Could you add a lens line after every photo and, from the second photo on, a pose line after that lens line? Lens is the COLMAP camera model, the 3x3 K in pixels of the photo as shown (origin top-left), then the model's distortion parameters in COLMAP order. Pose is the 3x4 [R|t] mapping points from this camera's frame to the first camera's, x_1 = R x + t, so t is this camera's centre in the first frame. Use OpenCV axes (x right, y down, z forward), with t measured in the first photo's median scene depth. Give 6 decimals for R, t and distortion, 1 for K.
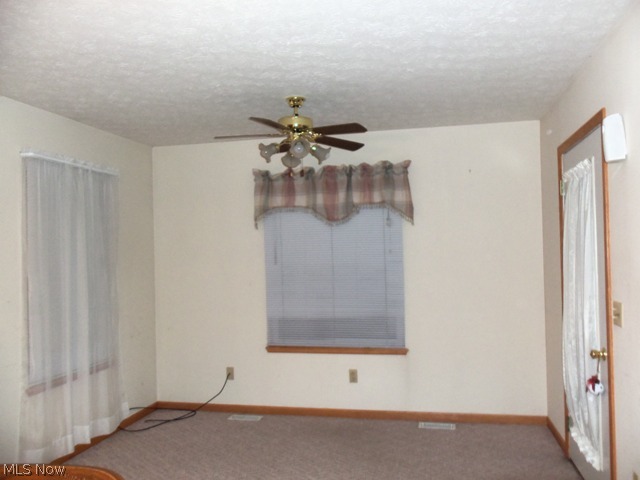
lens RADIAL K [[538.2, 0, 320.0], [0, 538.2, 240.0], [0, 0, 1]] dist [-0.048893, -0.008197]
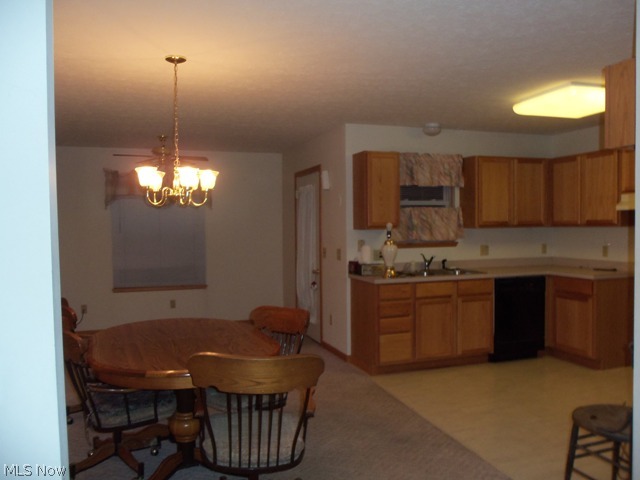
lens RADIAL K [[538.2, 0, 320.0], [0, 538.2, 240.0], [0, 0, 1]] dist [-0.048893, -0.008197]
pose [[0.855991, 0.006006, 0.516956, -0.472320], [-0.024717, 0.999264, 0.029319, 0.007538], [-0.516399, -0.037874, 0.855510, -0.708413]]
